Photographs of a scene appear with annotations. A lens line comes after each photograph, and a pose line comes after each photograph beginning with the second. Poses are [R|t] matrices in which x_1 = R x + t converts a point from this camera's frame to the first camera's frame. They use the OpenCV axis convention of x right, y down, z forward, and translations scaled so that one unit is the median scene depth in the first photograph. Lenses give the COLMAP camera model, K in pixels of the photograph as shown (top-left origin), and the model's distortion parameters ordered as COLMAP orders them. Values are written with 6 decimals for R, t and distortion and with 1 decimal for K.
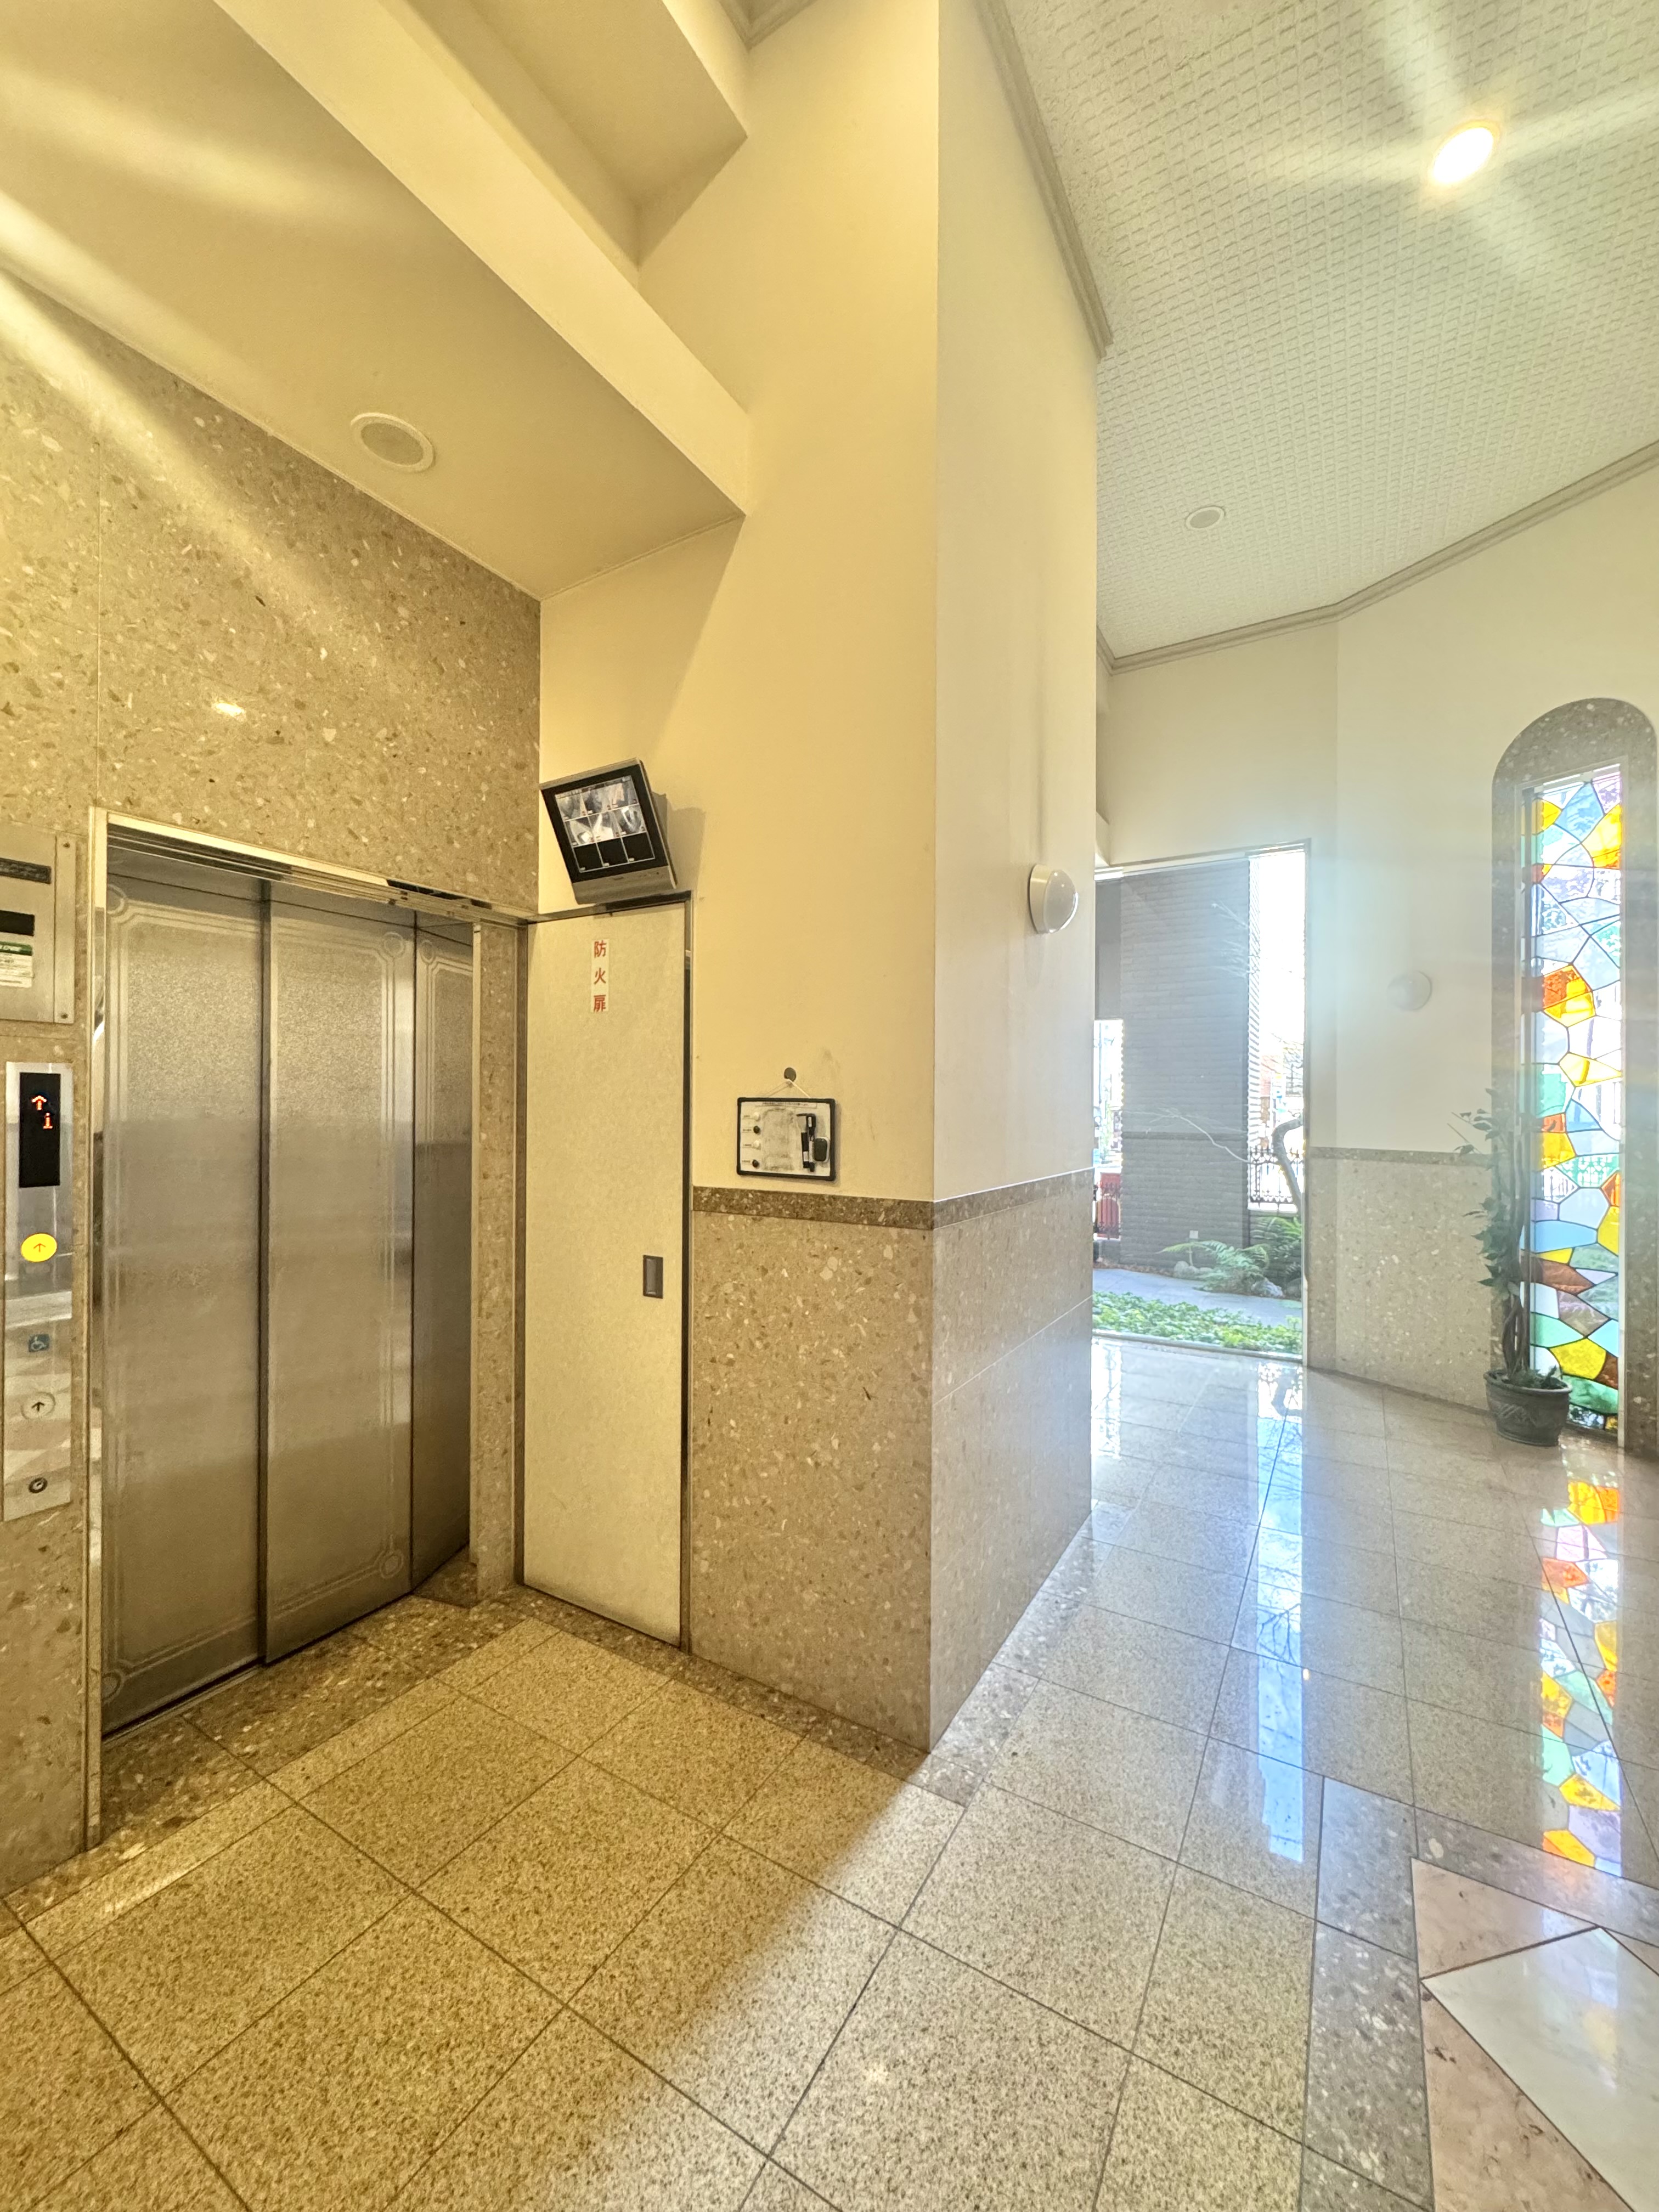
lens RADIAL K [[874.3, 0, 829.5], [0, 874.3, 1106.0], [0, 0, 1]] dist [-0.003784, 0.000556]
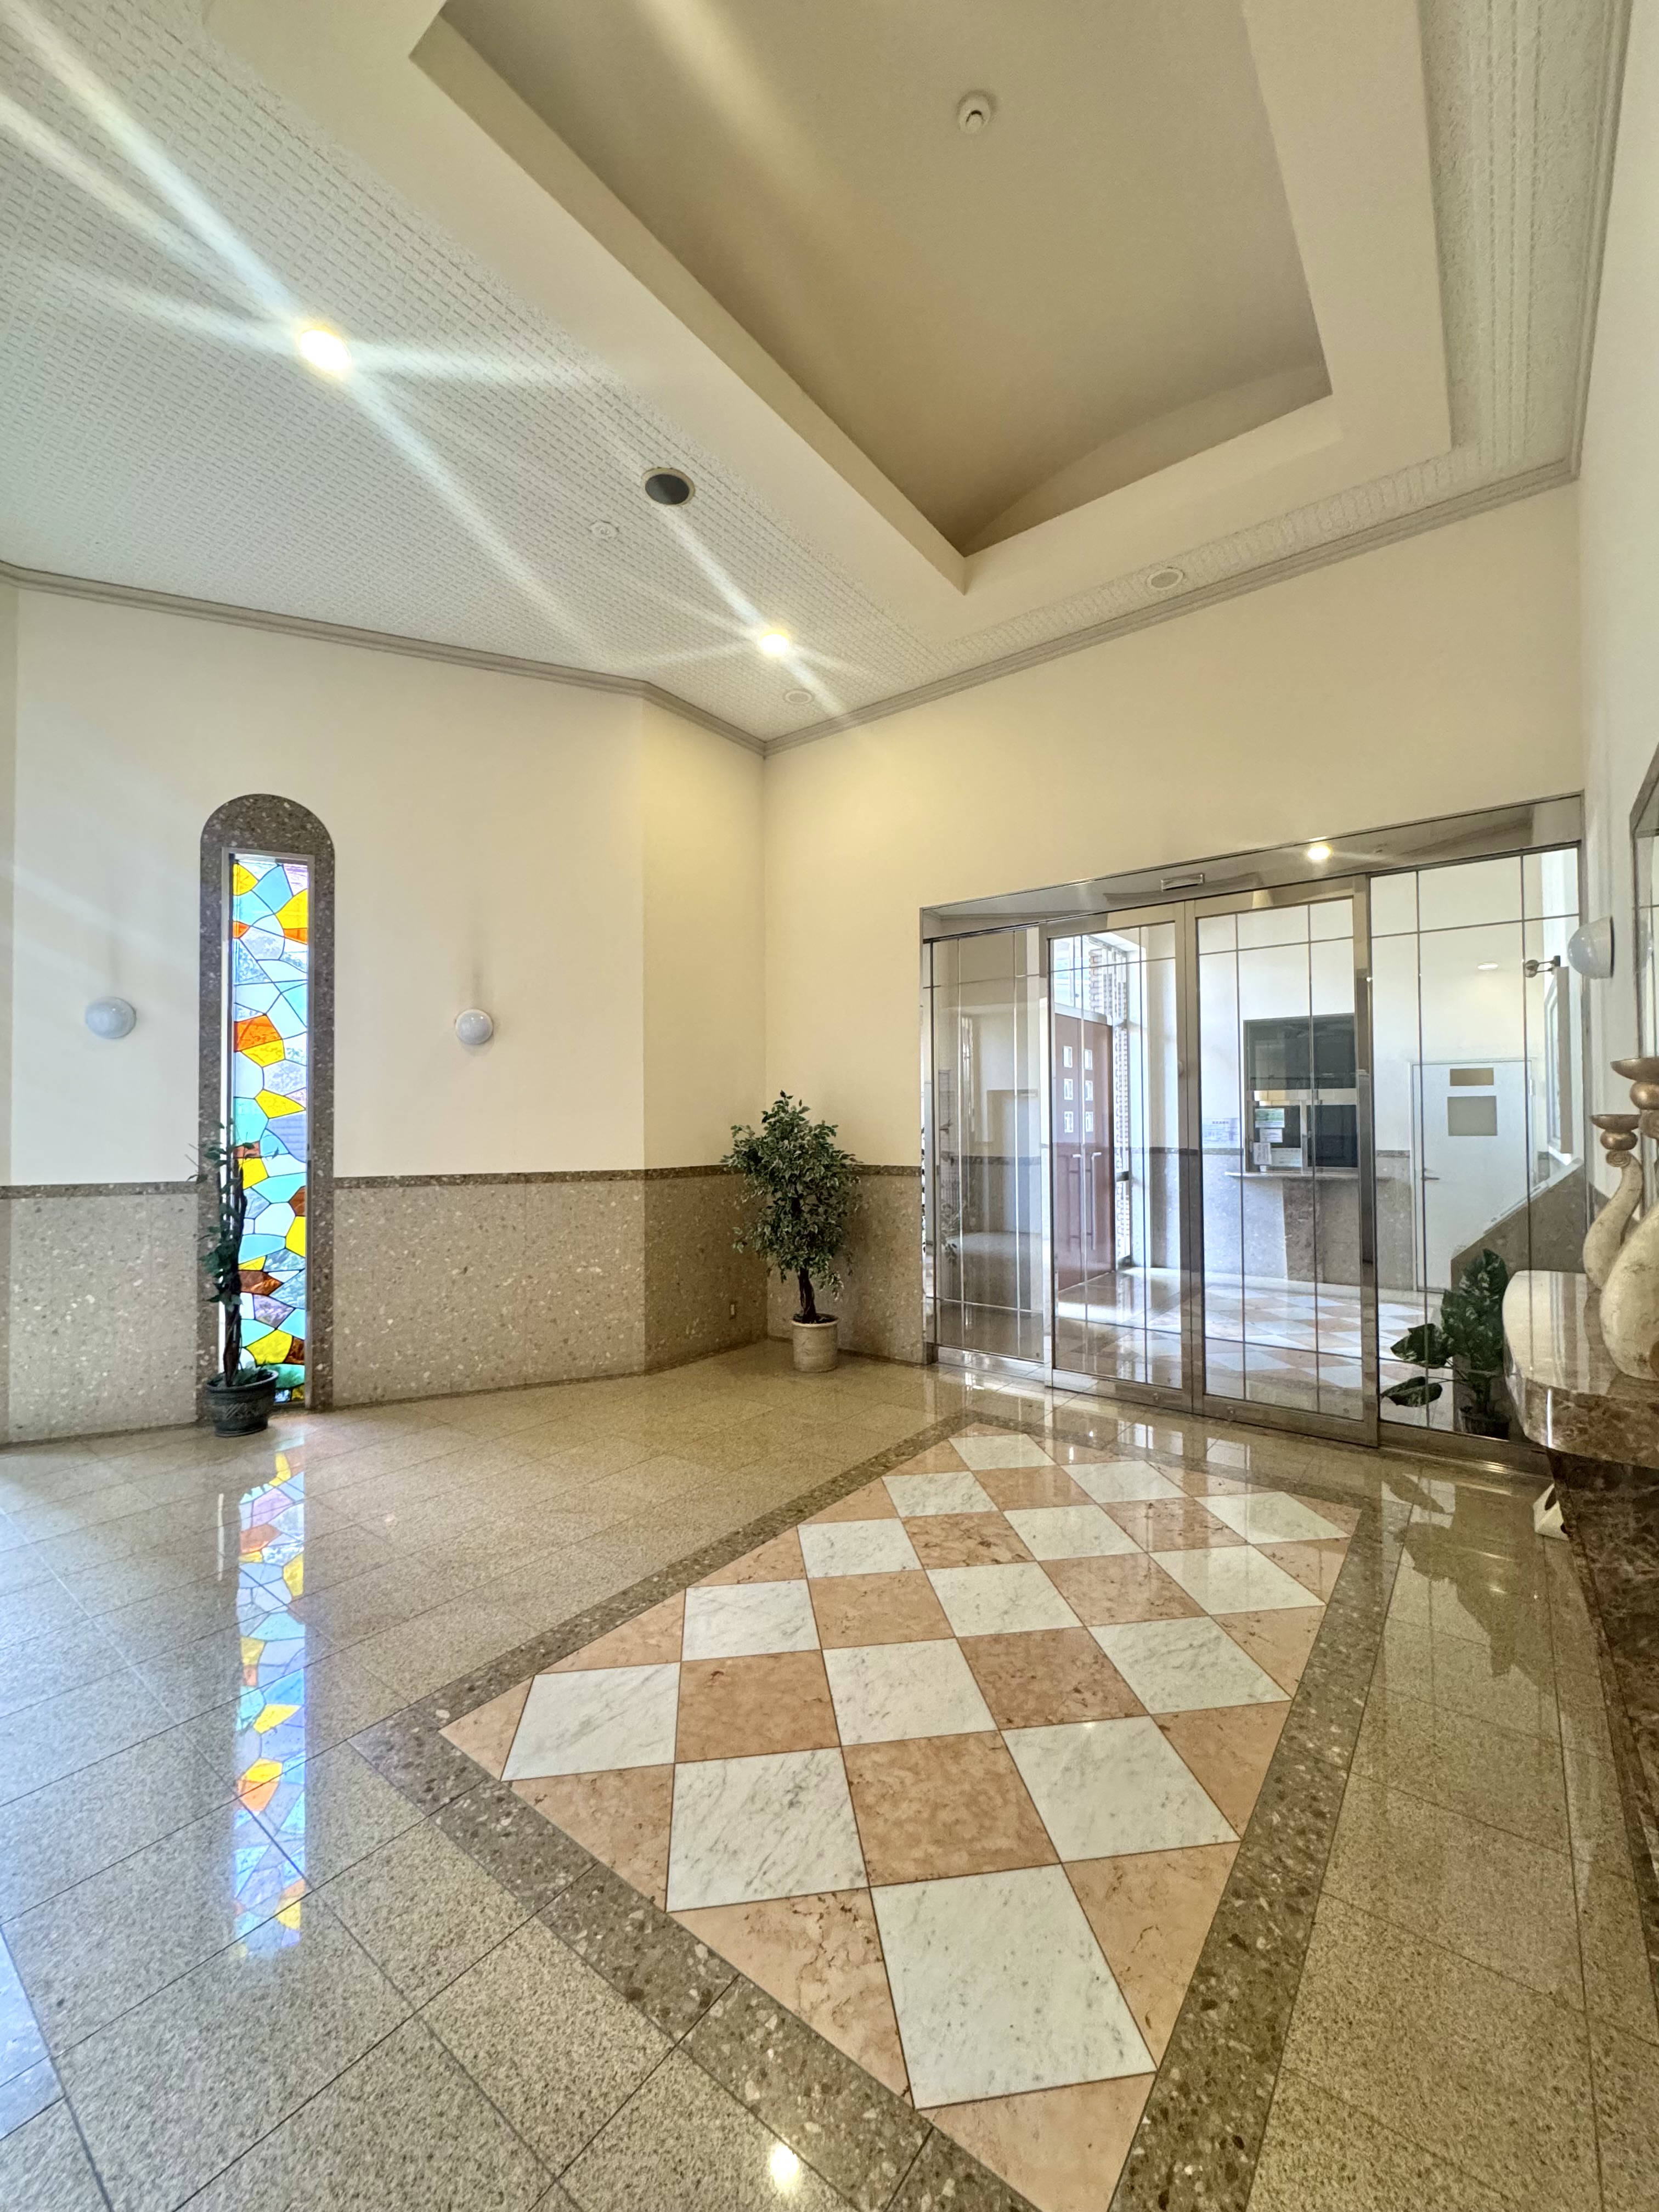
lens RADIAL K [[874.3, 0, 829.5], [0, 874.3, 1106.0], [0, 0, 1]] dist [-0.003784, 0.000556]
pose [[0.119187, 0.009783, 0.992824, -0.360190], [0.008270, 0.999907, -0.010845, -0.030809], [-0.992837, 0.009504, 0.119095, 0.165790]]
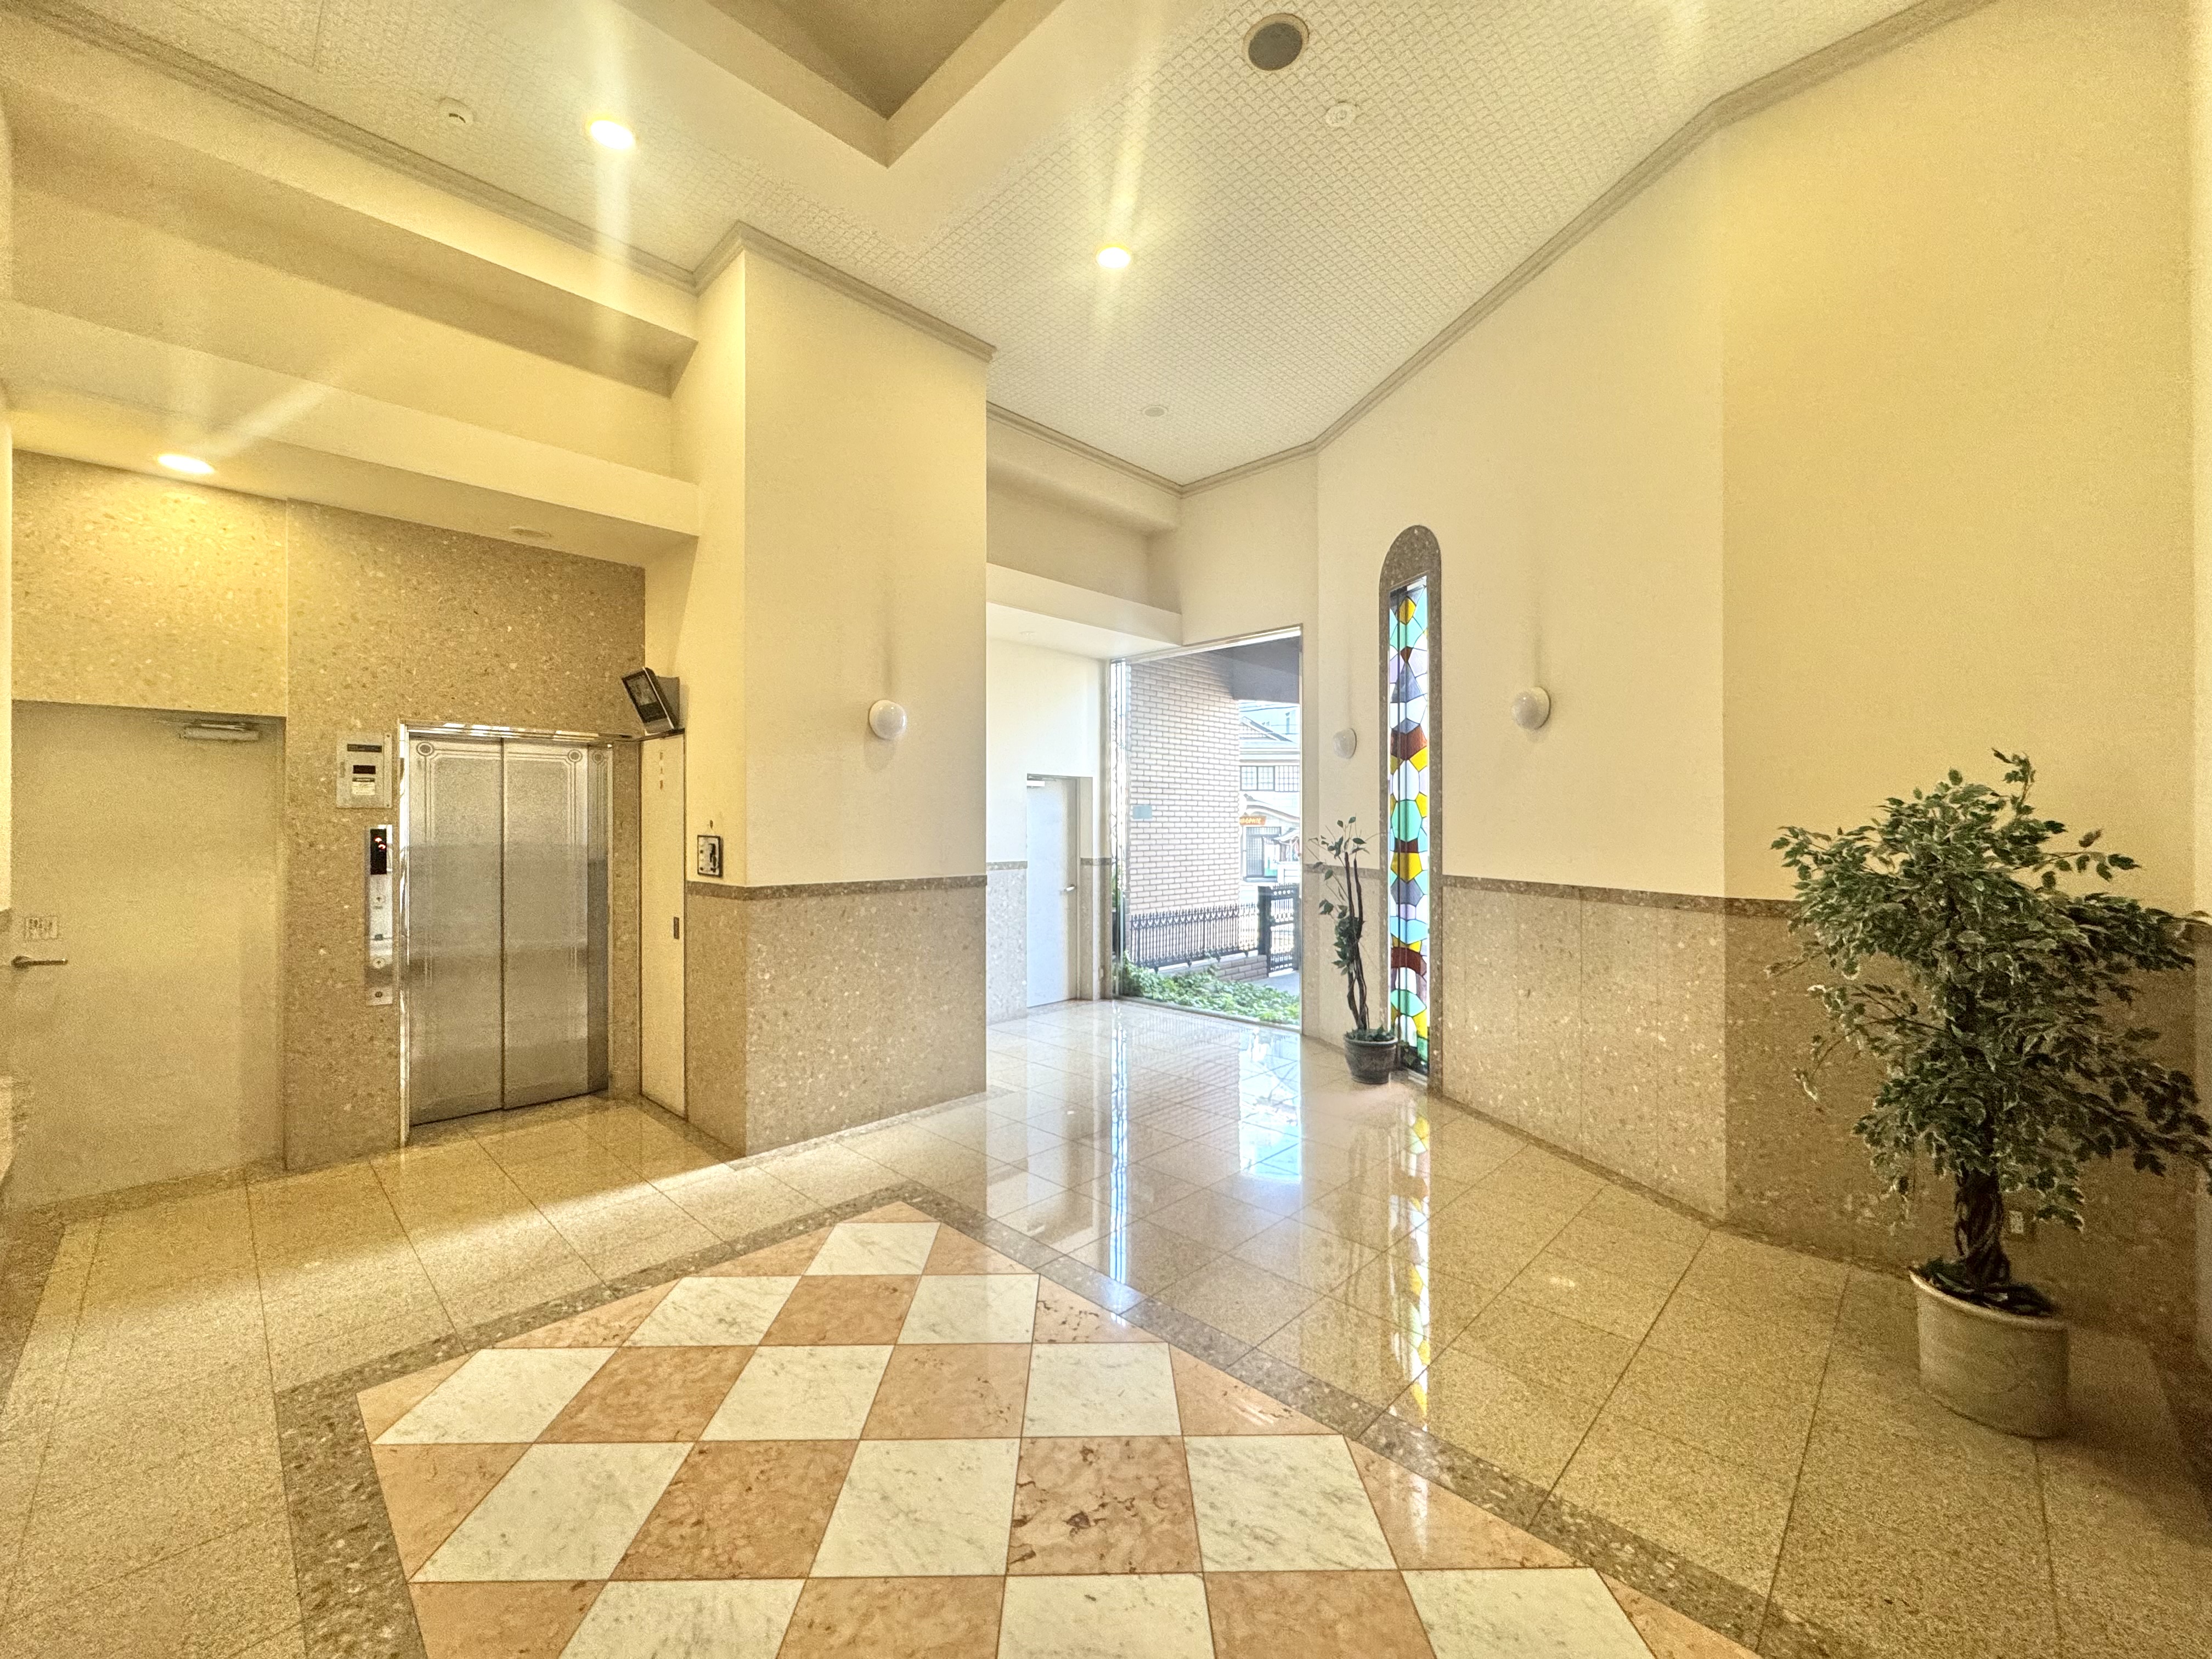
lens RADIAL K [[874.3, 0, 1106.0], [0, 874.3, 829.5], [0, 0, 1]] dist [-0.003784, 0.000556]
pose [[0.973978, -0.007738, -0.226511, 1.069813], [0.008196, 0.999966, 0.001080, -0.015093], [0.226495, -0.002908, 0.974008, -0.606829]]
